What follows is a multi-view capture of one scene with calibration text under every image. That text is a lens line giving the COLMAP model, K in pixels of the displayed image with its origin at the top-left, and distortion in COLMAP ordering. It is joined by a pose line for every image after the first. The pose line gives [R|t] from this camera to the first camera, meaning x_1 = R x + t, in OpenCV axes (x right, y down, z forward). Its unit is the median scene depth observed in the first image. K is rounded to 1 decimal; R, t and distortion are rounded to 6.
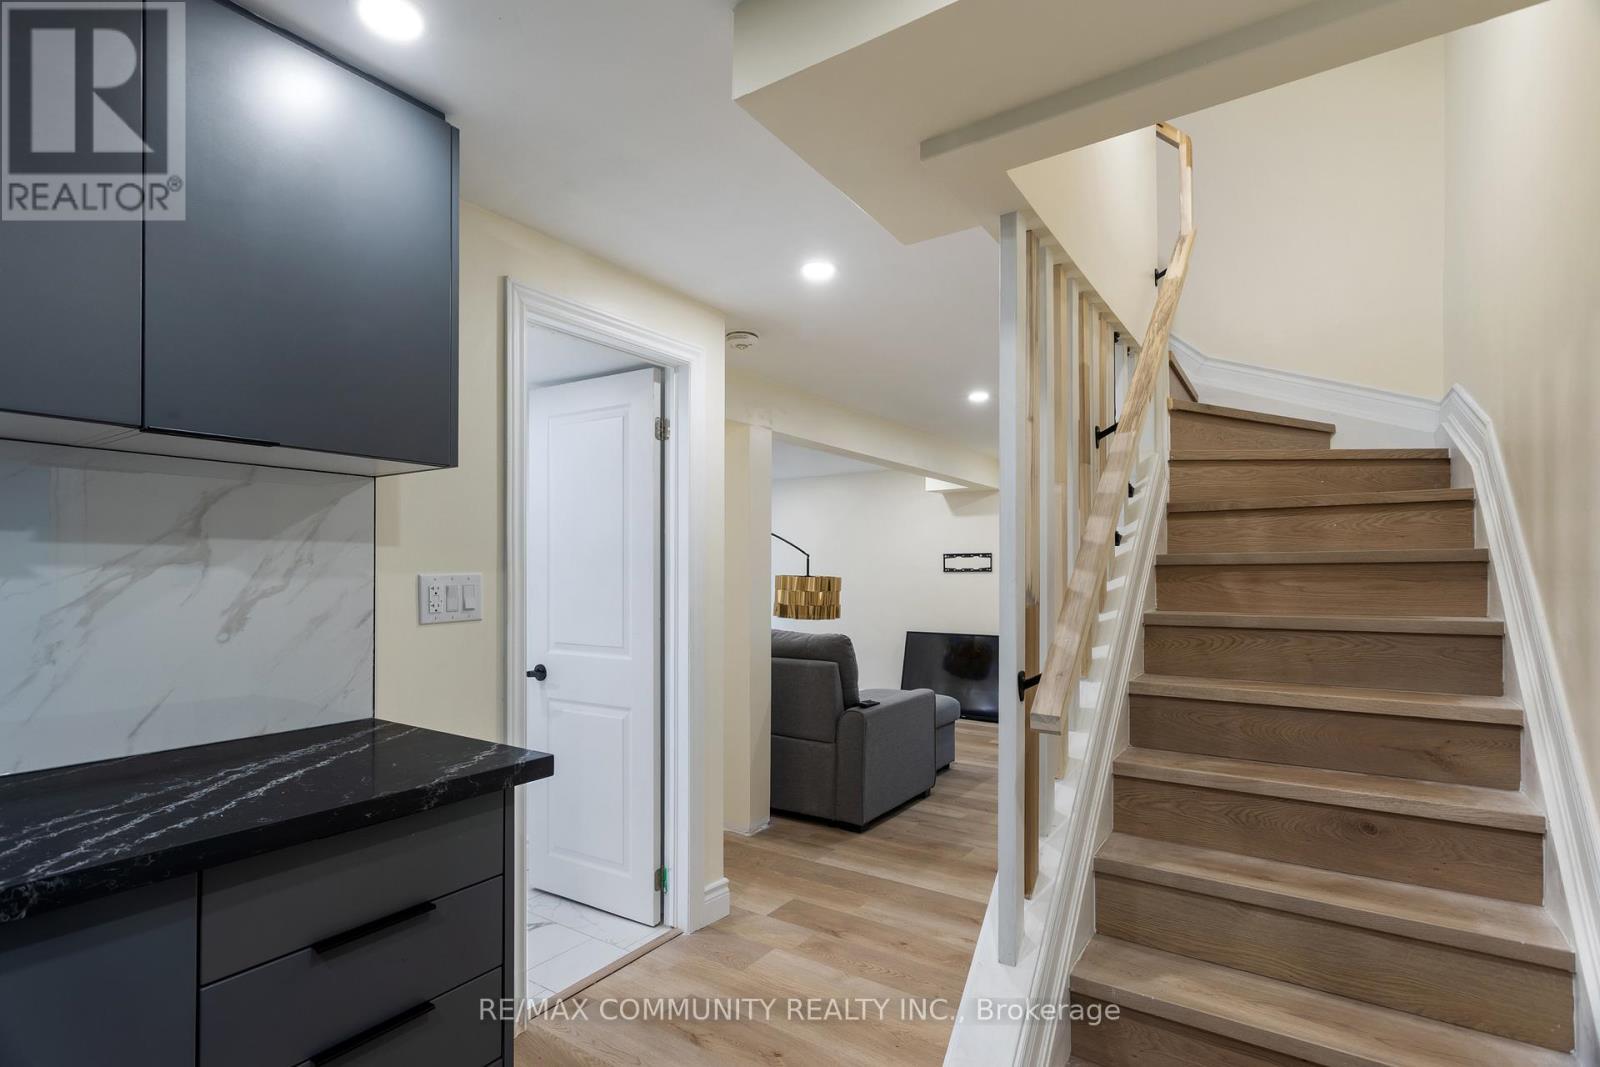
lens RADIAL K [[765.0, 0, 798.6], [0, 765.0, 557.6], [0, 0, 1]] dist [-0.002634, 0.000363]
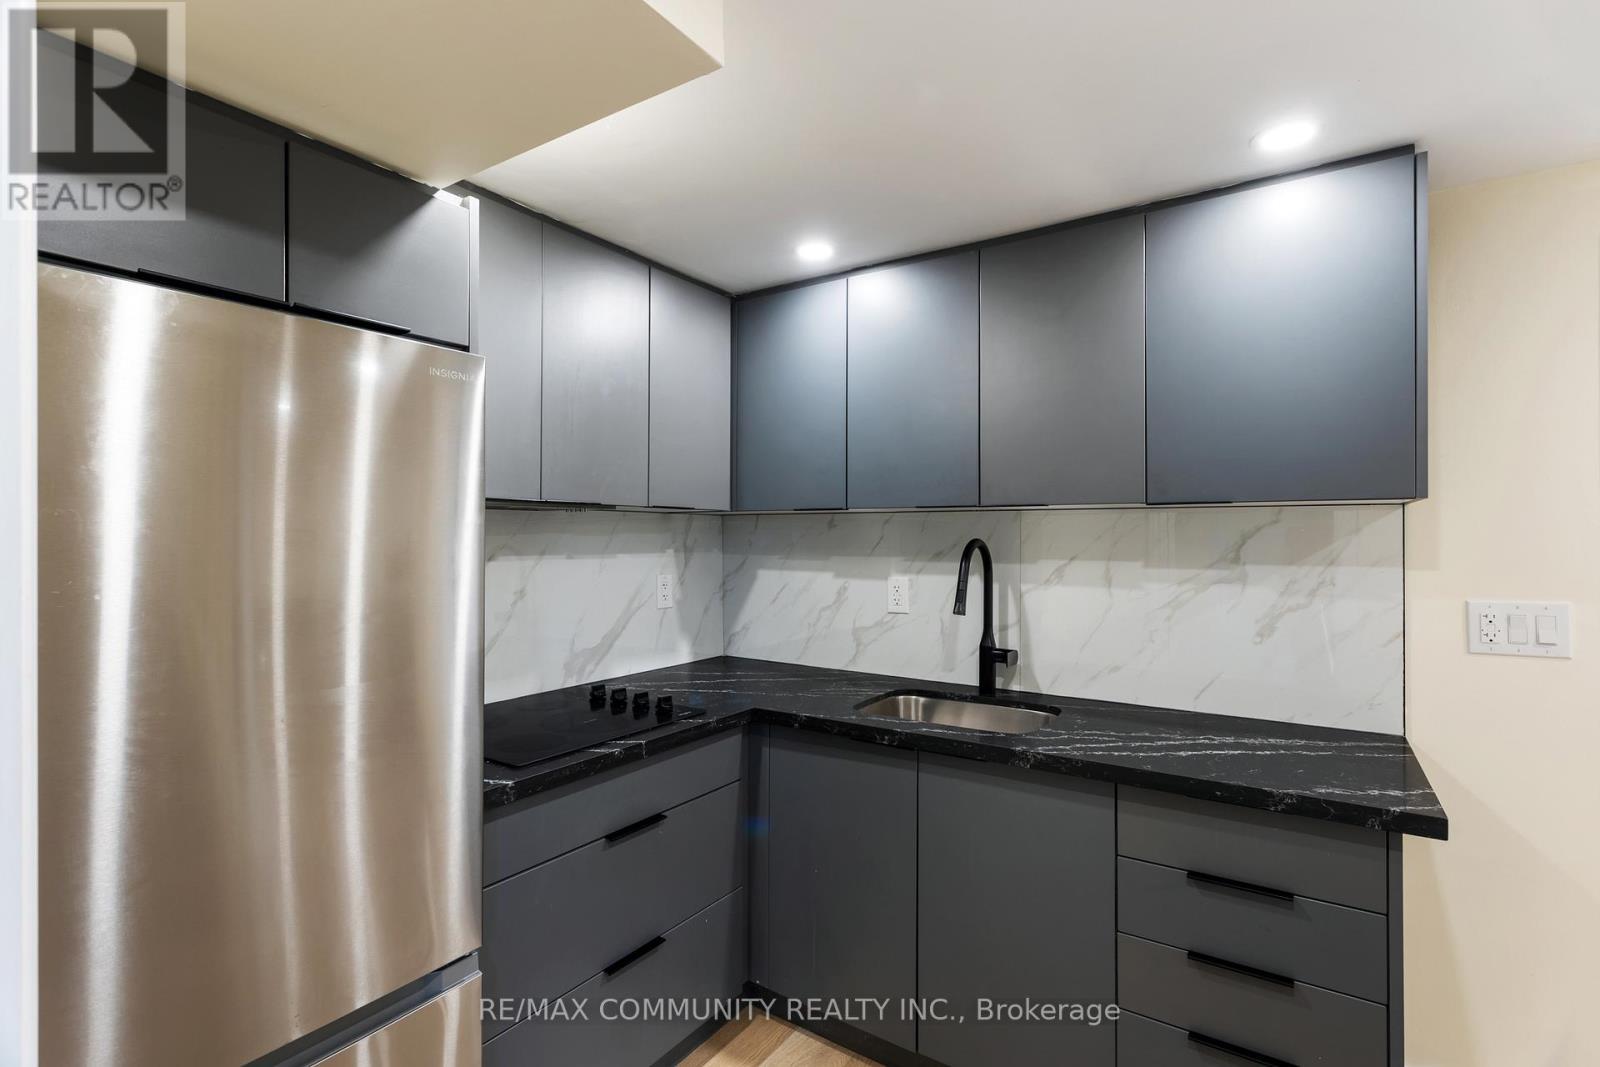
lens RADIAL K [[765.0, 0, 798.6], [0, 765.0, 534.5], [0, 0, 1]] dist [-0.002634, 0.000363]
pose [[-0.000869, -0.000197, -1.000000, 0.568857], [0.012978, 0.999916, -0.000208, -0.088124], [0.999915, -0.012978, -0.000866, 0.218713]]
